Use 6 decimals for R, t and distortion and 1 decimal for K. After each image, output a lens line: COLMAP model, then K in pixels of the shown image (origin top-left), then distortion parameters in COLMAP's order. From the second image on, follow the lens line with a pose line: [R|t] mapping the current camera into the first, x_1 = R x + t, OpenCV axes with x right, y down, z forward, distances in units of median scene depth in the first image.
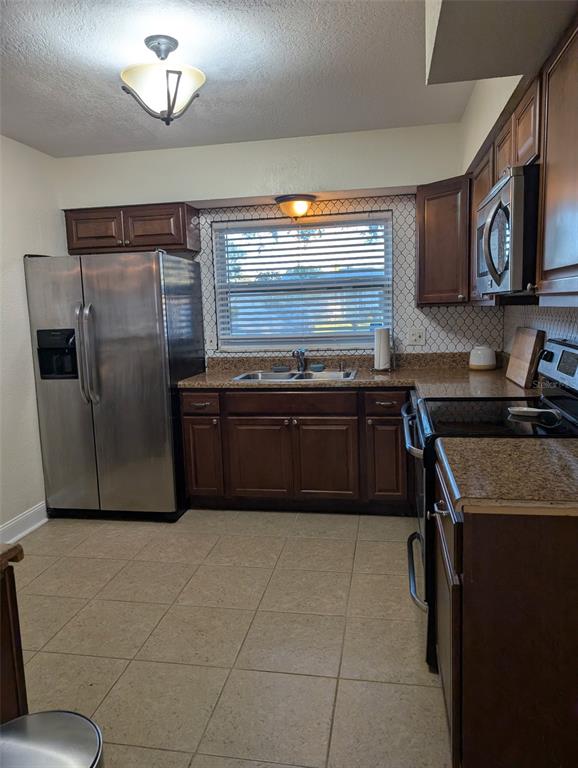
lens RADIAL K [[552.8, 0, 289.0], [0, 552.8, 384.0], [0, 0, 1]] dist [0.017364, -0.001898]
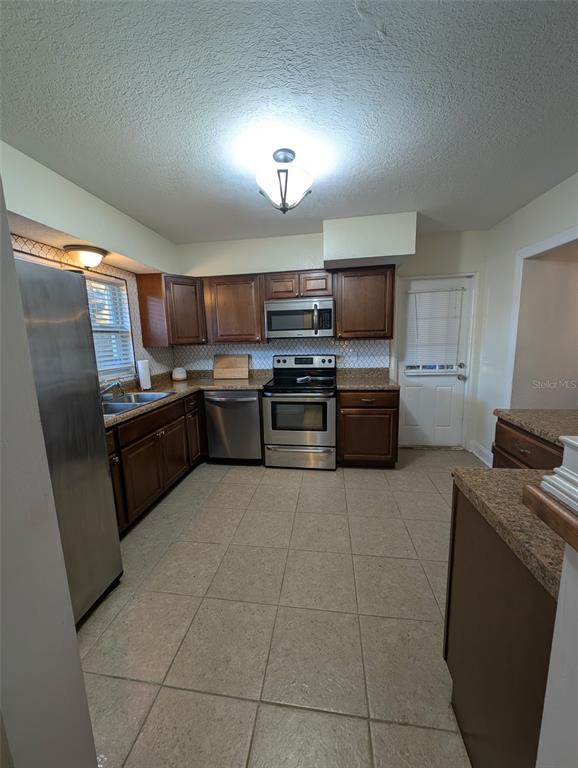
lens RADIAL K [[287.8, 0, 286.4], [0, 287.8, 382.2], [0, 0, 1]] dist [0.000639, -0.000189]
pose [[-0.034206, -0.118646, 0.992347, -0.832476], [0.169117, 0.977922, 0.122751, -0.102819], [-0.985002, 0.172022, -0.013386, 0.883625]]
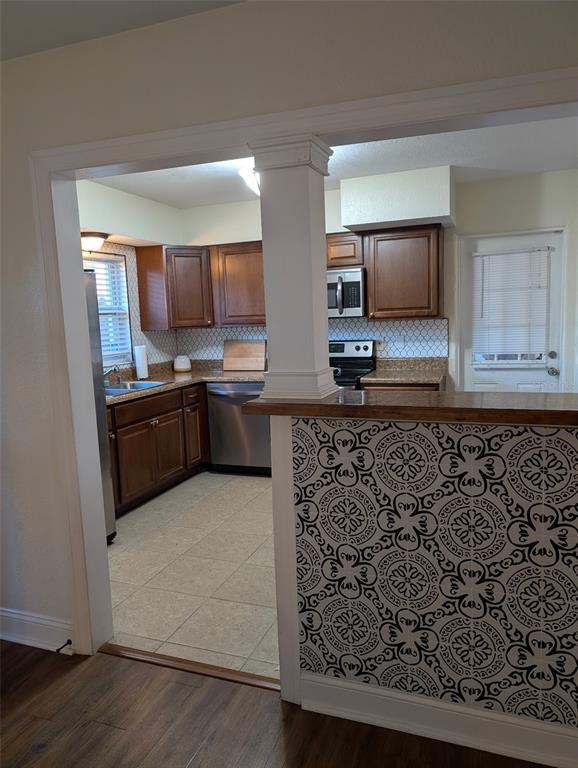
lens RADIAL K [[553.0, 0, 280.3], [0, 553.0, 390.7], [0, 0, 1]] dist [-0.000623, -0.002431]
pose [[0.189941, -0.106084, 0.976047, -1.419143], [0.169823, 0.982710, 0.073760, -0.053313], [-0.966997, 0.151746, 0.204672, 0.598077]]
